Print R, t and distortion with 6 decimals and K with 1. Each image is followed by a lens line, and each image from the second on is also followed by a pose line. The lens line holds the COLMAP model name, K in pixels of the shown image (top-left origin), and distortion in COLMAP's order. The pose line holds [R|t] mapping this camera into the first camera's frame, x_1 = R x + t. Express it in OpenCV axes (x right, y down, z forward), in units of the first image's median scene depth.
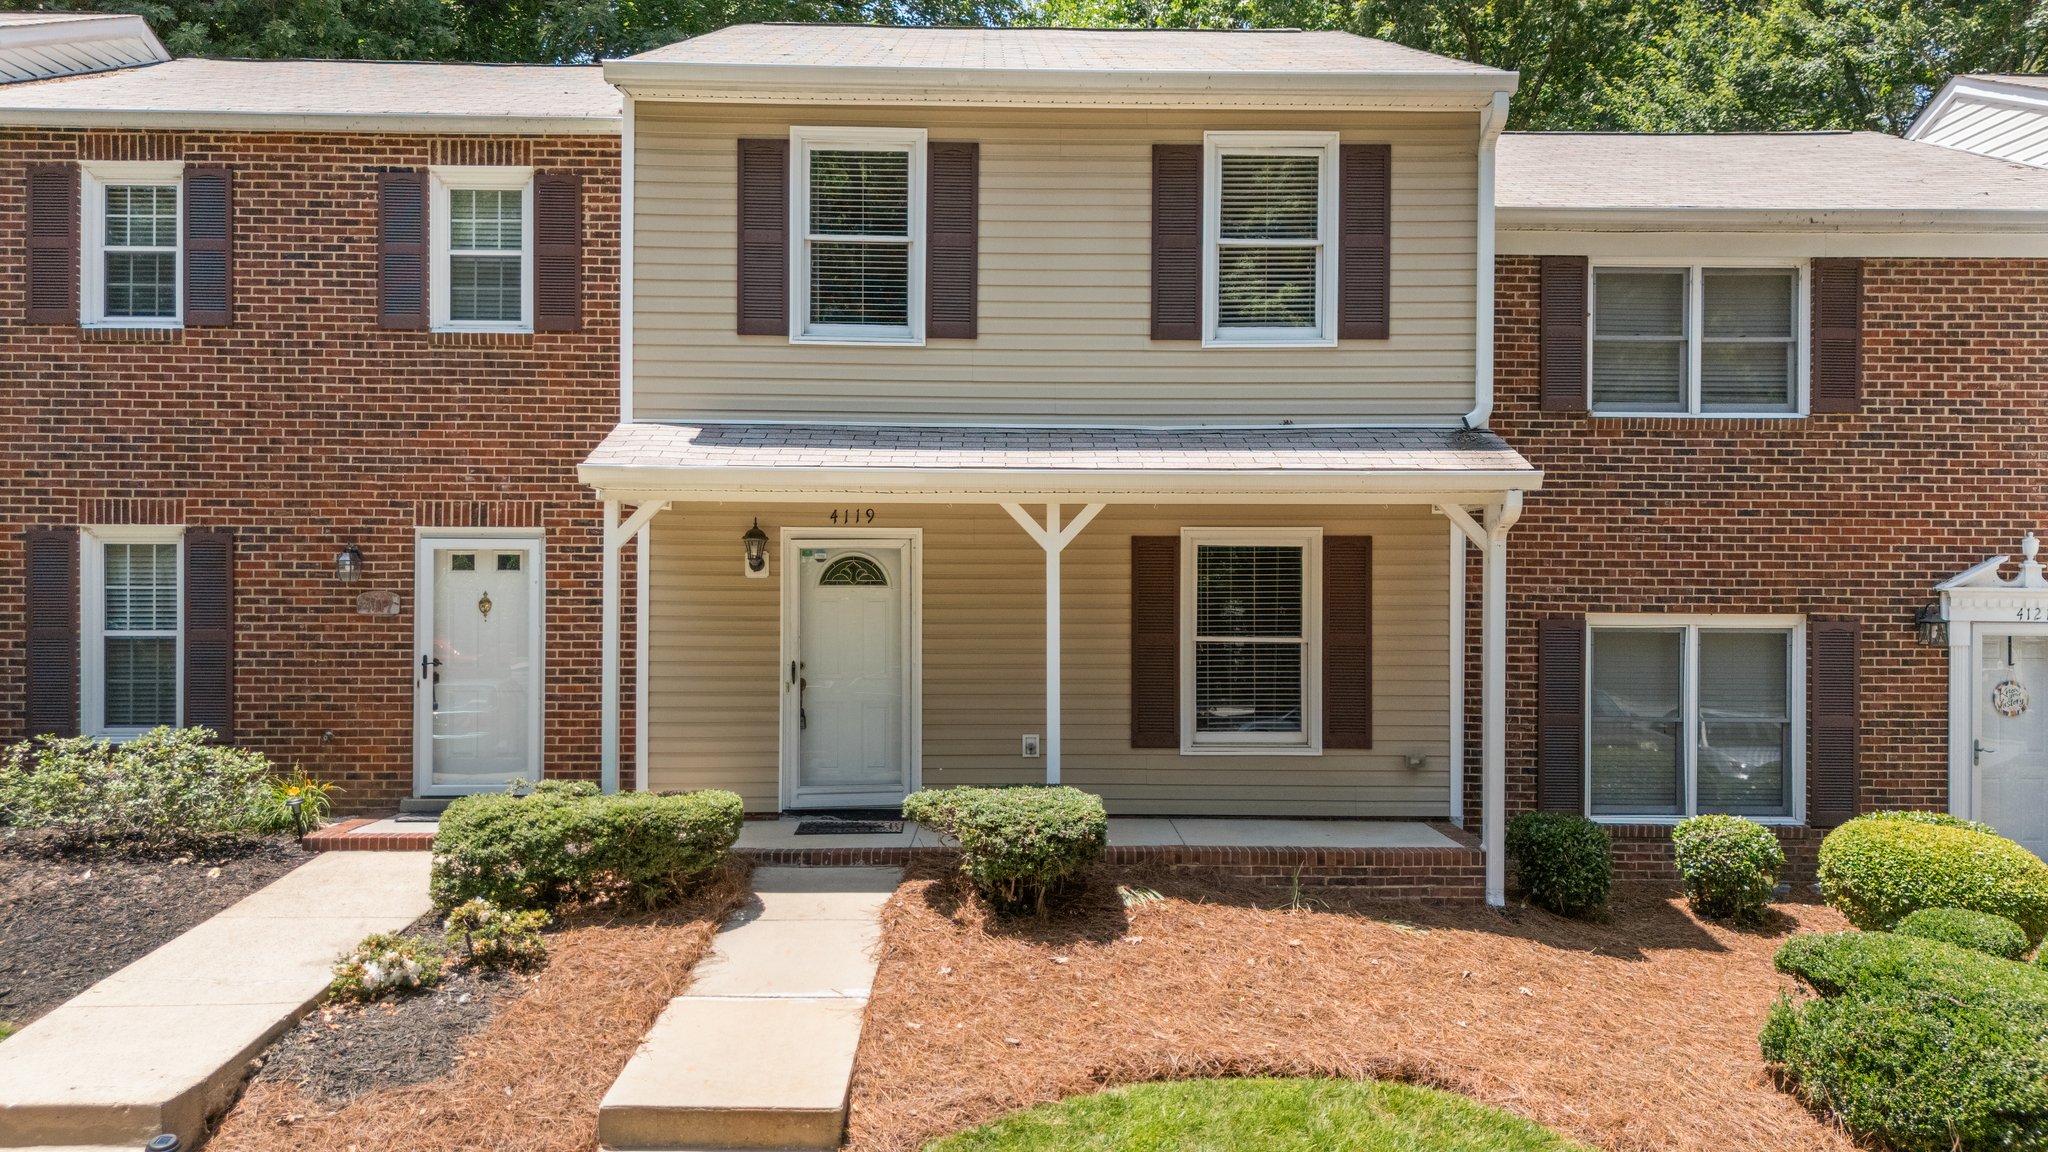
lens RADIAL K [[1434.6, 0, 1027.5], [0, 1434.6, 574.7], [0, 0, 1]] dist [-0.003662, -0.014561]
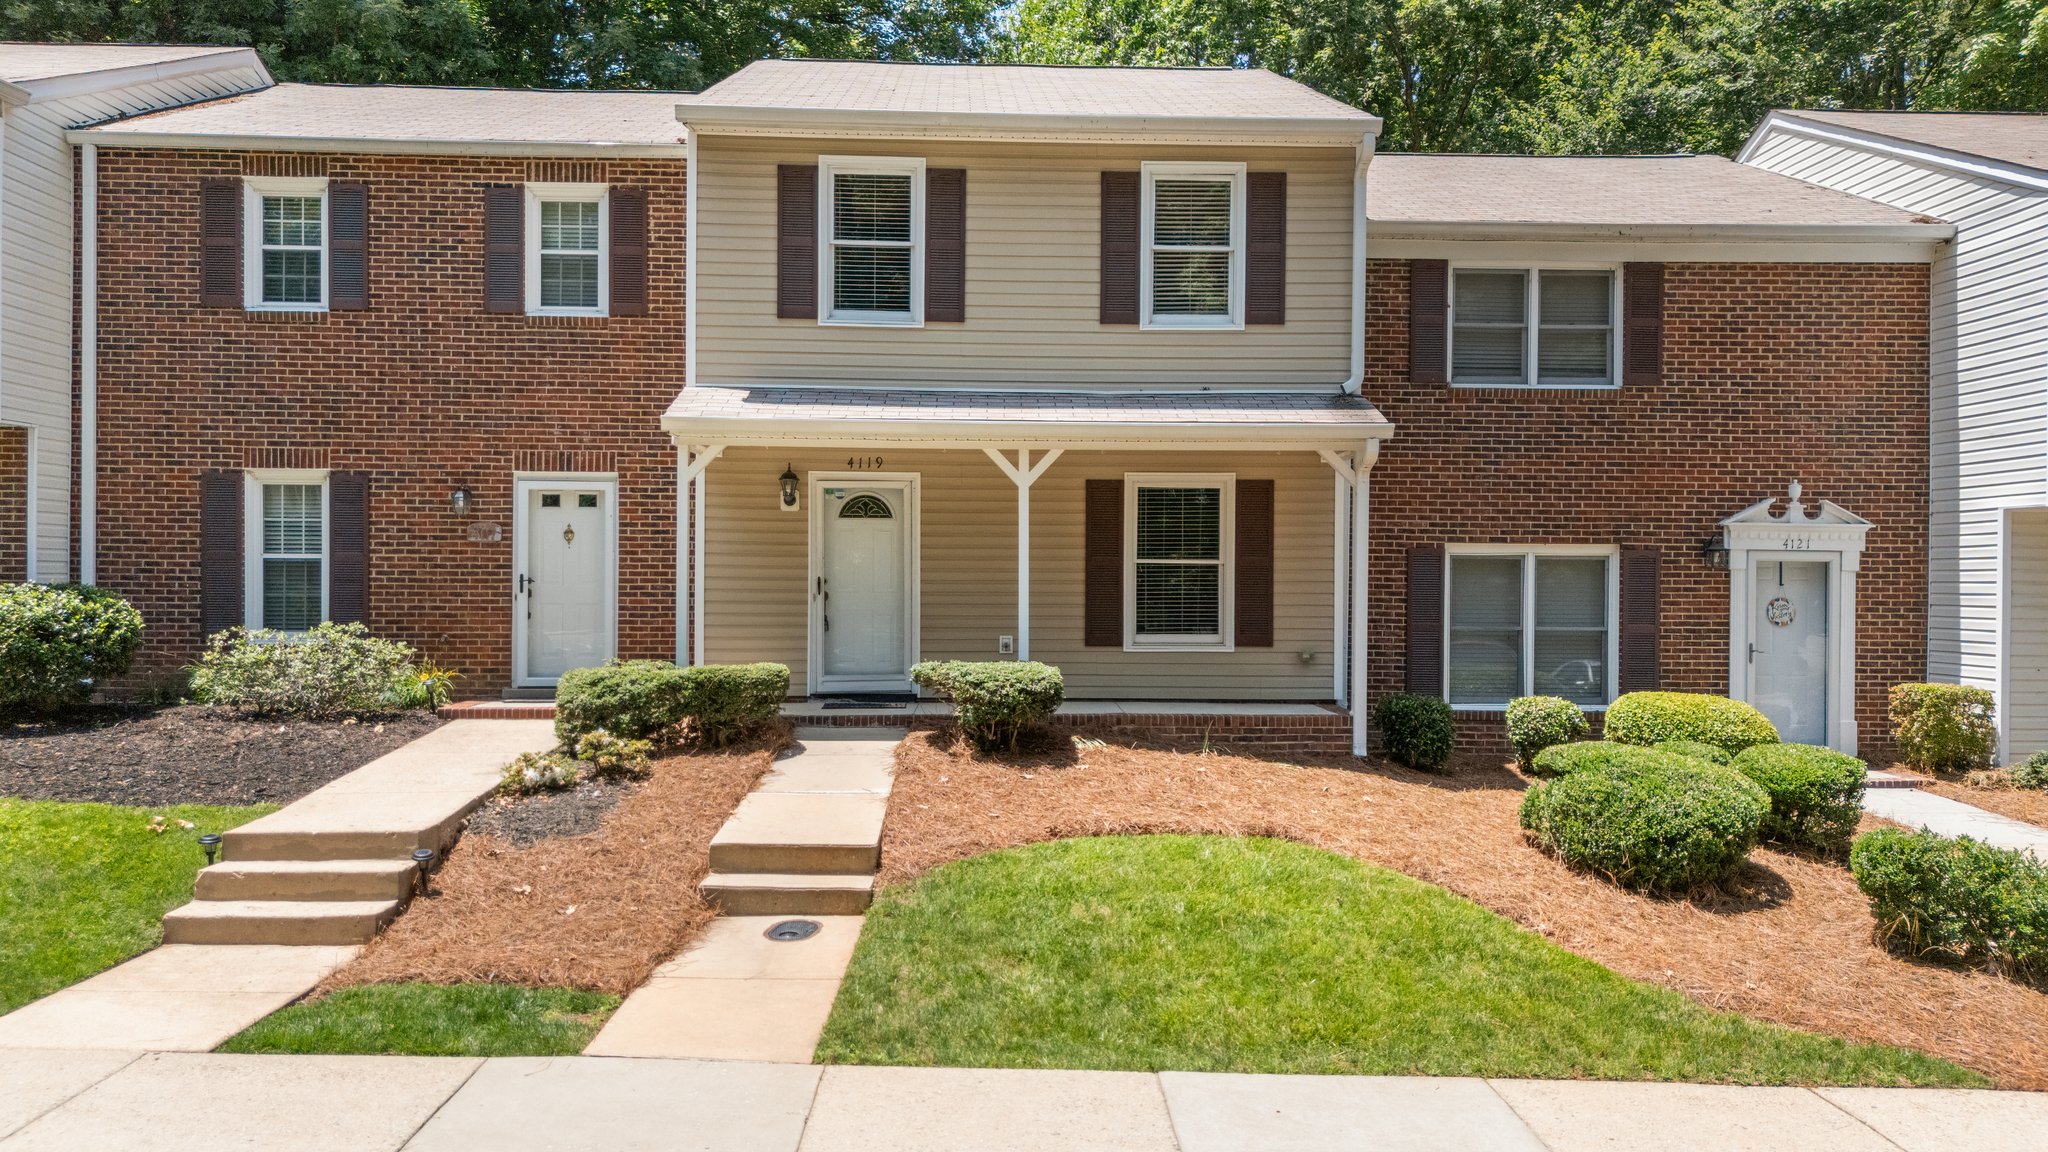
lens RADIAL K [[1434.6, 0, 1026.8], [0, 1434.6, 583.5], [0, 0, 1]] dist [-0.003662, -0.014561]
pose [[0.999835, 0.001590, 0.018073, -0.002145], [-0.001748, 0.999960, 0.008724, 0.054934], [-0.018058, -0.008755, 0.999799, -0.271090]]
